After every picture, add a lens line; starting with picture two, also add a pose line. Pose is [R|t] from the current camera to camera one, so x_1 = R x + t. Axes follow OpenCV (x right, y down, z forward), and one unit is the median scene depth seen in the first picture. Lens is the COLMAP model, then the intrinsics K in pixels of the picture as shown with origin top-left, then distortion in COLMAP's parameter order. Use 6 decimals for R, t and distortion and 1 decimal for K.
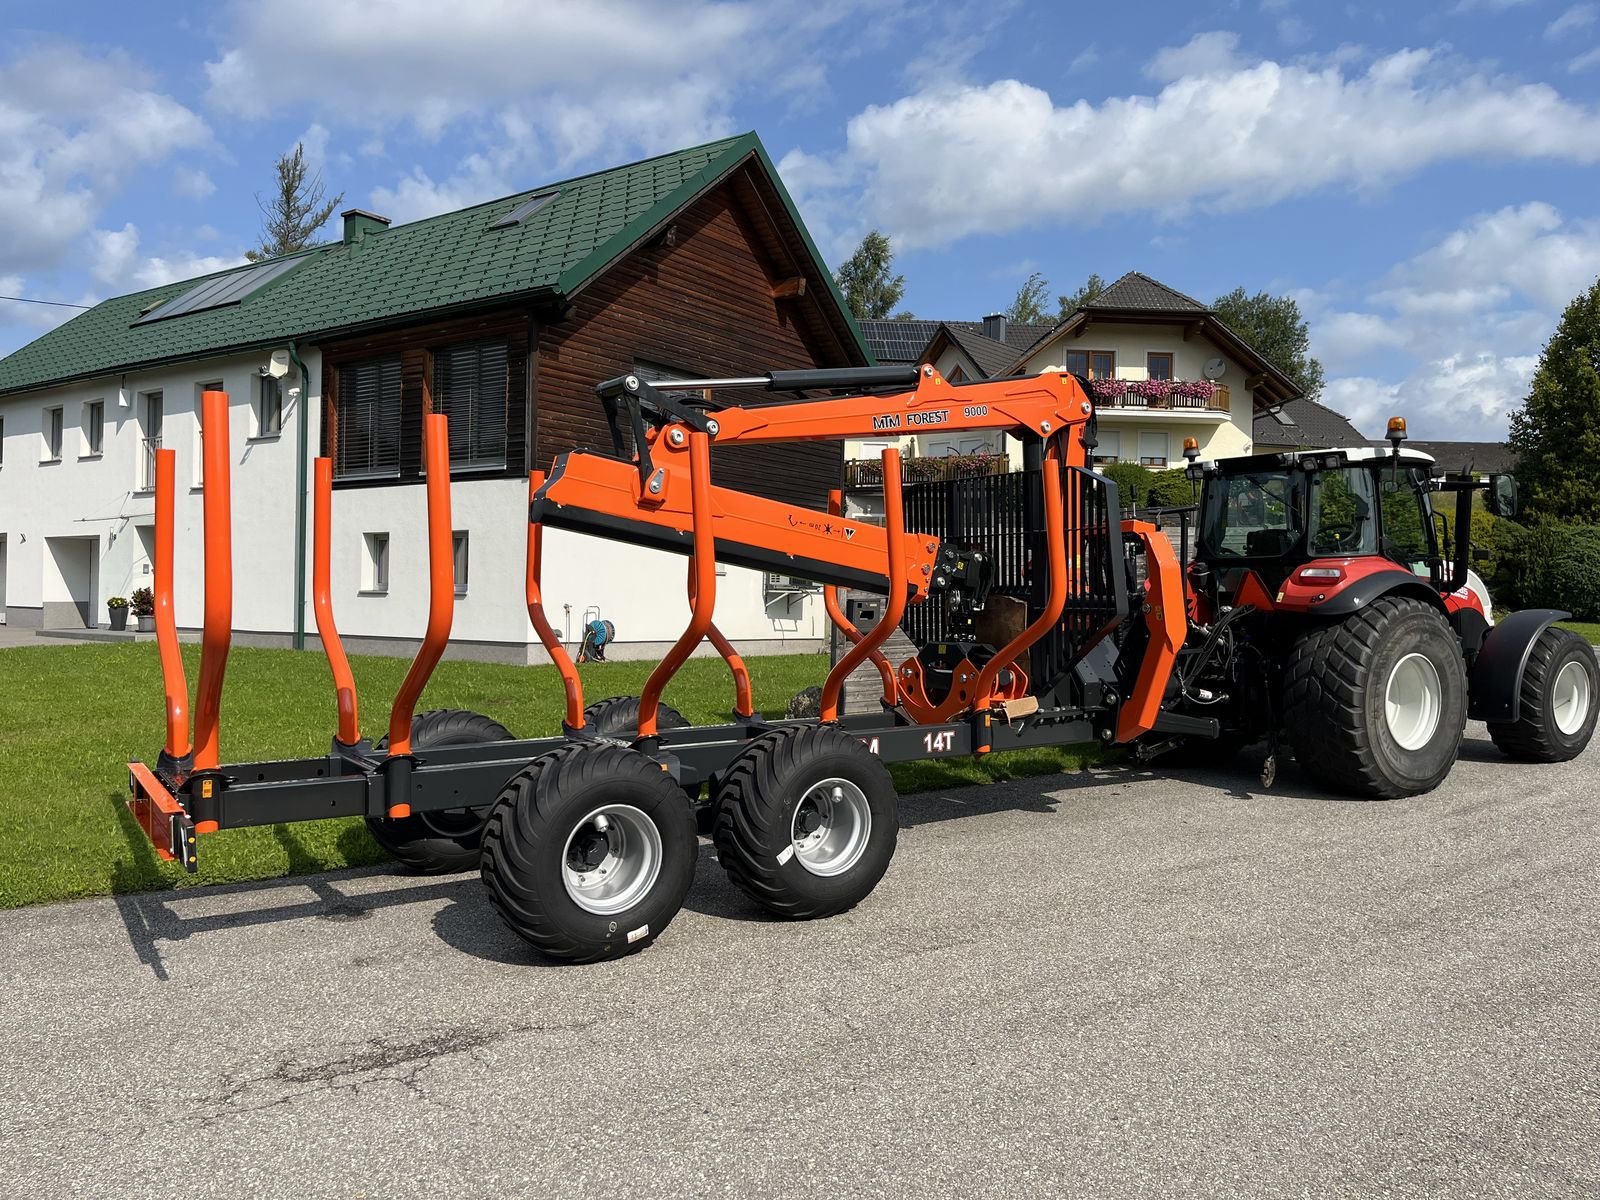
lens RADIAL K [[1211.6, 0, 795.2], [0, 1211.6, 602.6], [0, 0, 1]] dist [0.056330, -0.067471]
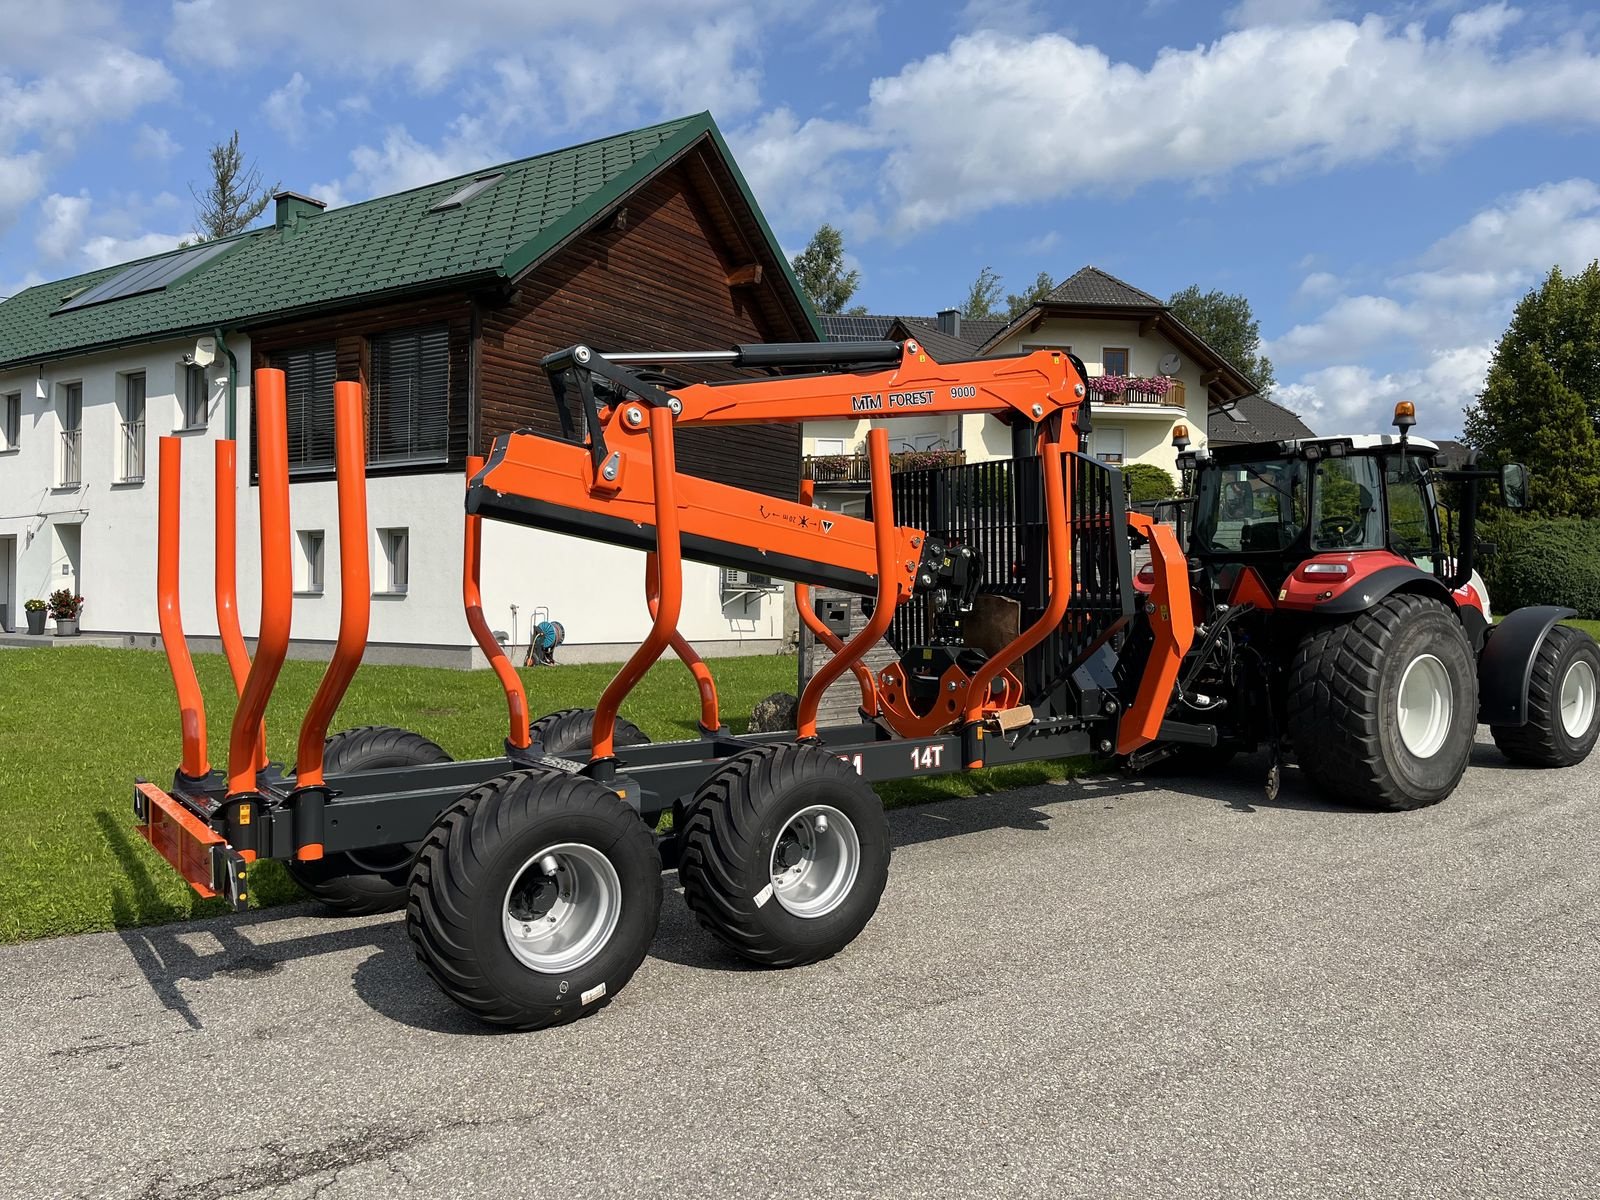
lens RADIAL K [[1211.6, 0, 794.6], [0, 1211.6, 606.3], [0, 0, 1]] dist [0.056330, -0.067471]
pose [[0.999208, -0.004833, 0.039501, -0.011301], [0.004660, 0.999979, 0.004482, -0.001474], [-0.039522, -0.004294, 0.999209, 0.077051]]
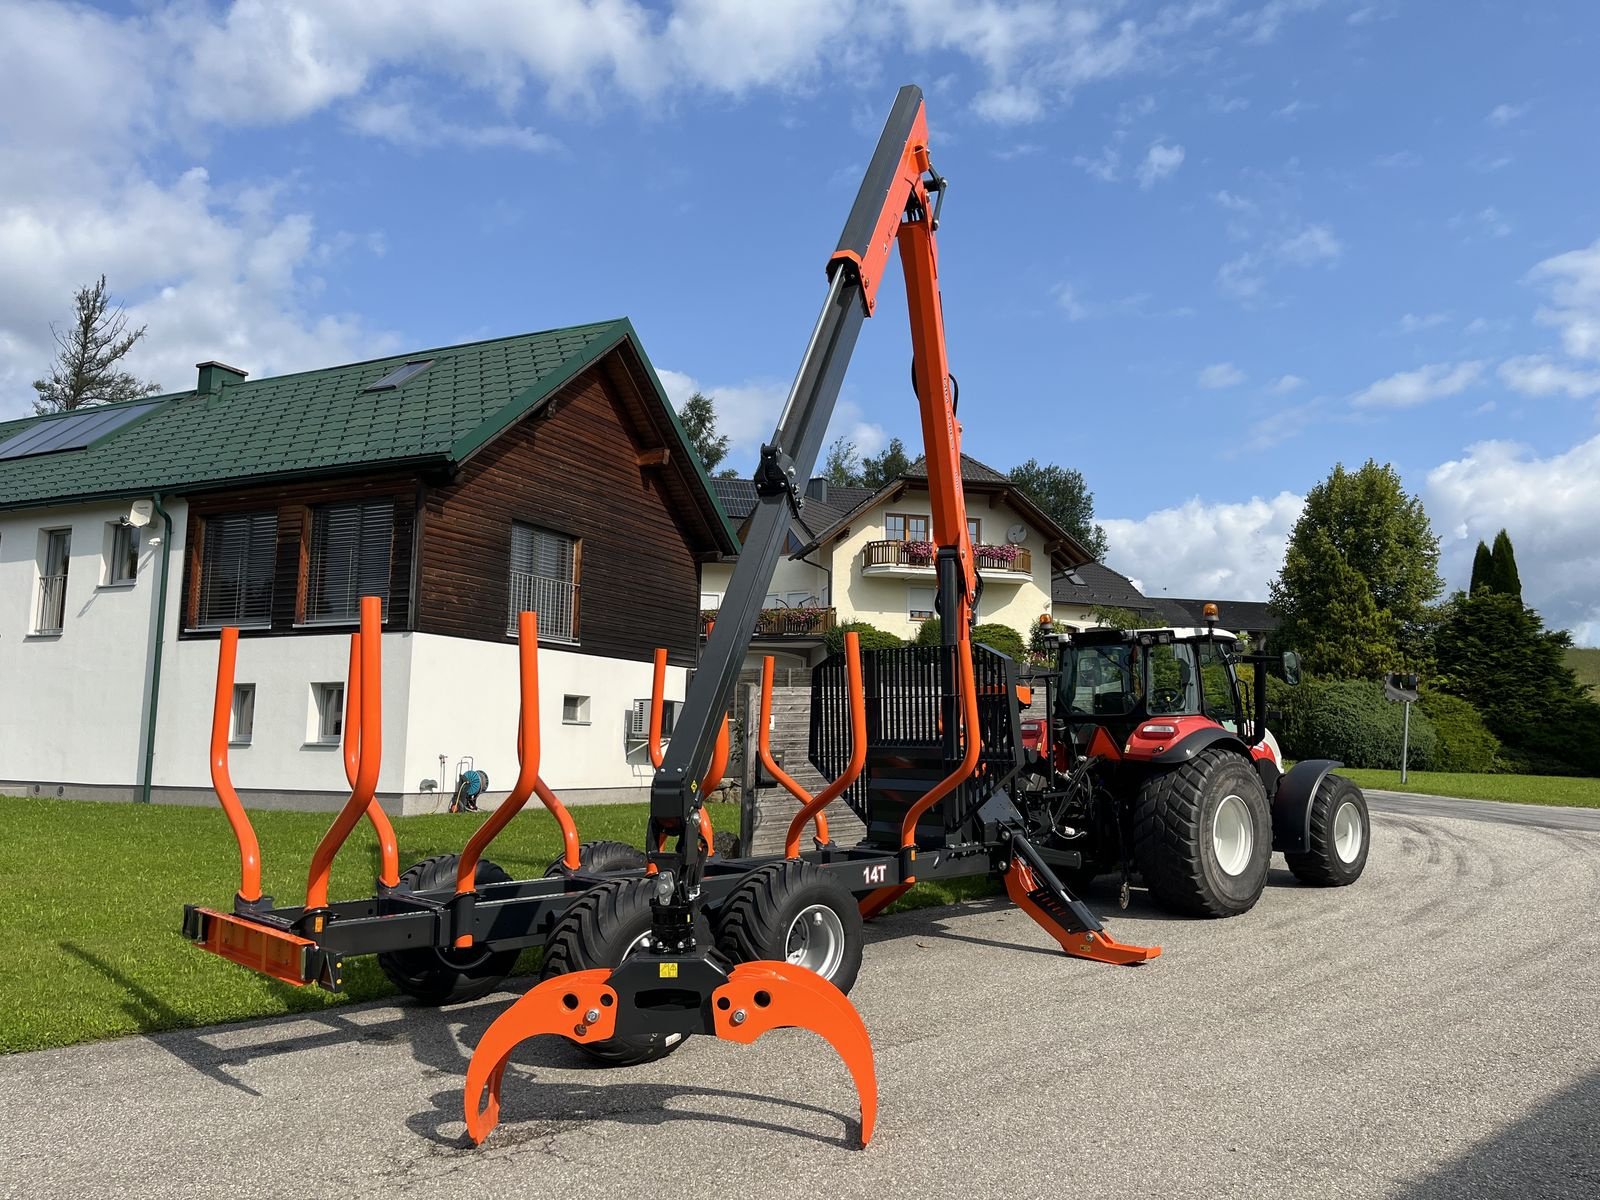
lens RADIAL K [[1211.6, 0, 807.6], [0, 1211.6, 601.2], [0, 0, 1]] dist [0.056330, -0.067471]
pose [[0.985626, 0.017376, 0.168044, -0.113028], [0.002886, 0.992820, -0.119586, -0.006572], [-0.168915, 0.118352, 0.978499, -0.137301]]
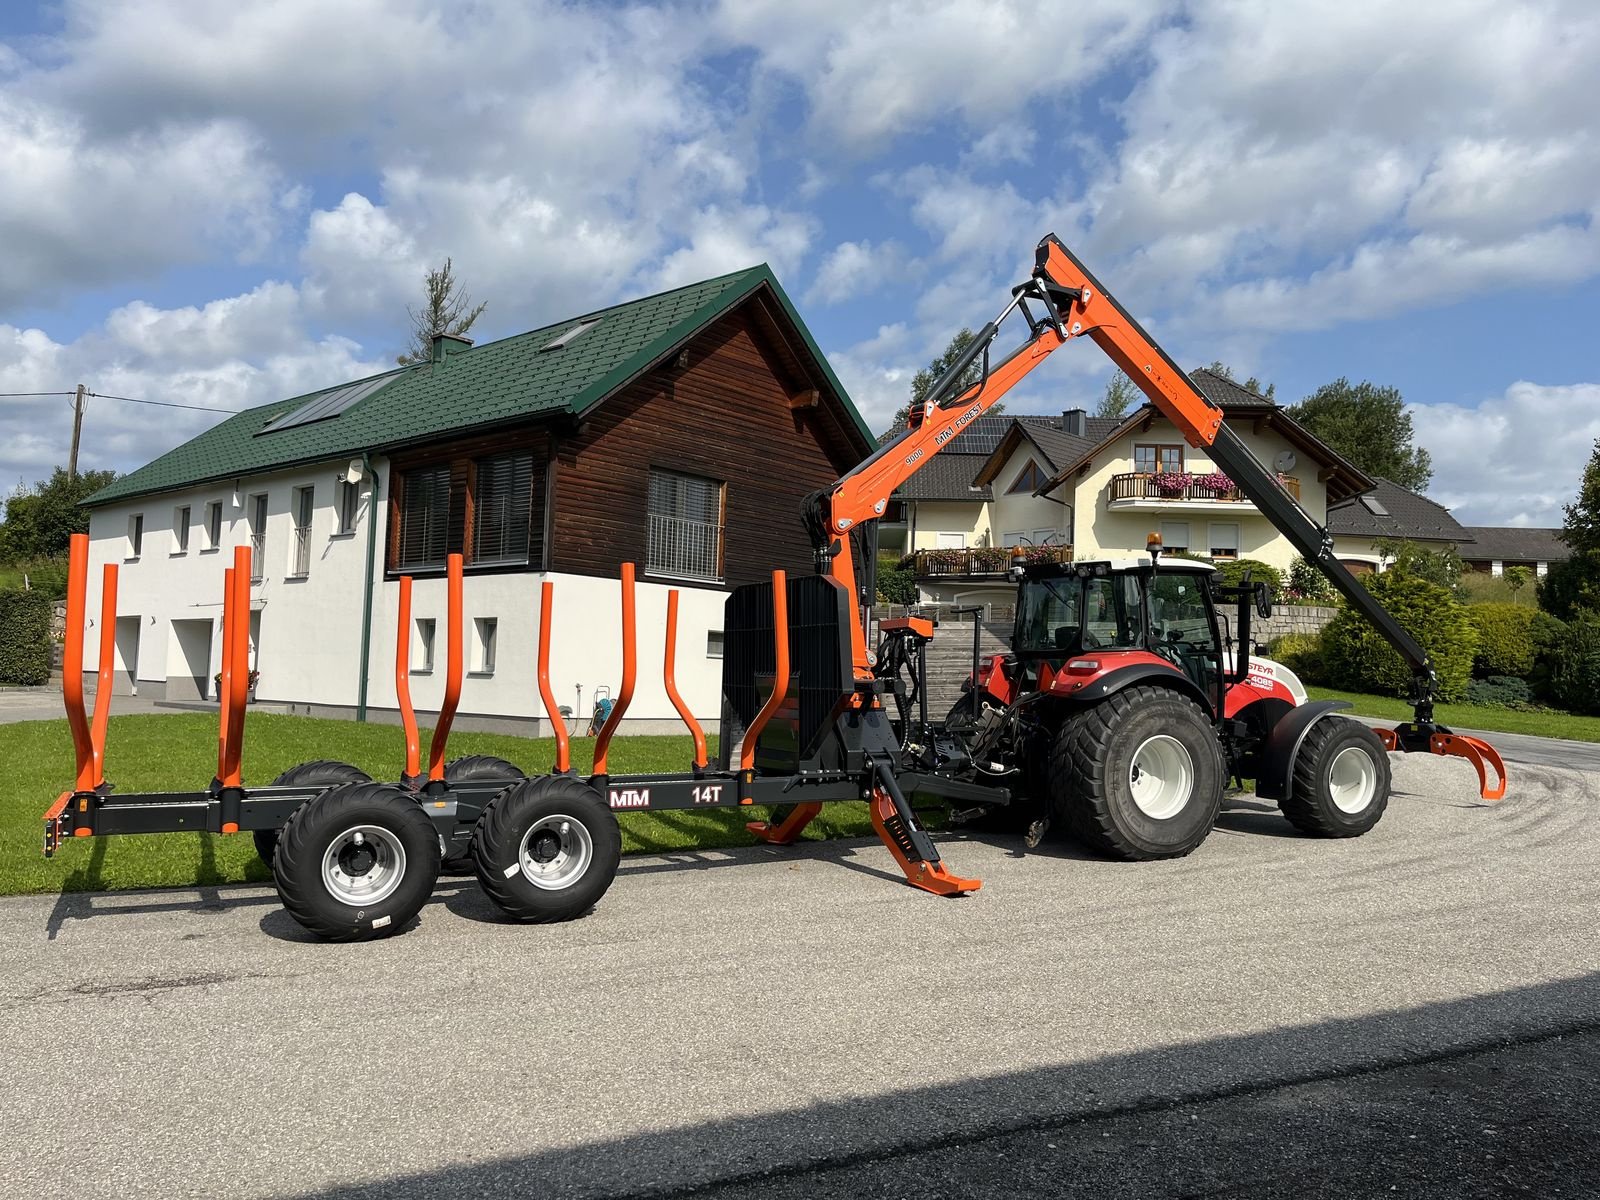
lens RADIAL K [[1211.6, 0, 793.7], [0, 1211.6, 603.9], [0, 0, 1]] dist [0.056330, -0.067471]
pose [[0.993244, 0.007308, -0.115814, 0.263046], [-0.015198, 0.997611, -0.067391, 0.000502], [0.115045, 0.068696, 0.990982, -0.176639]]
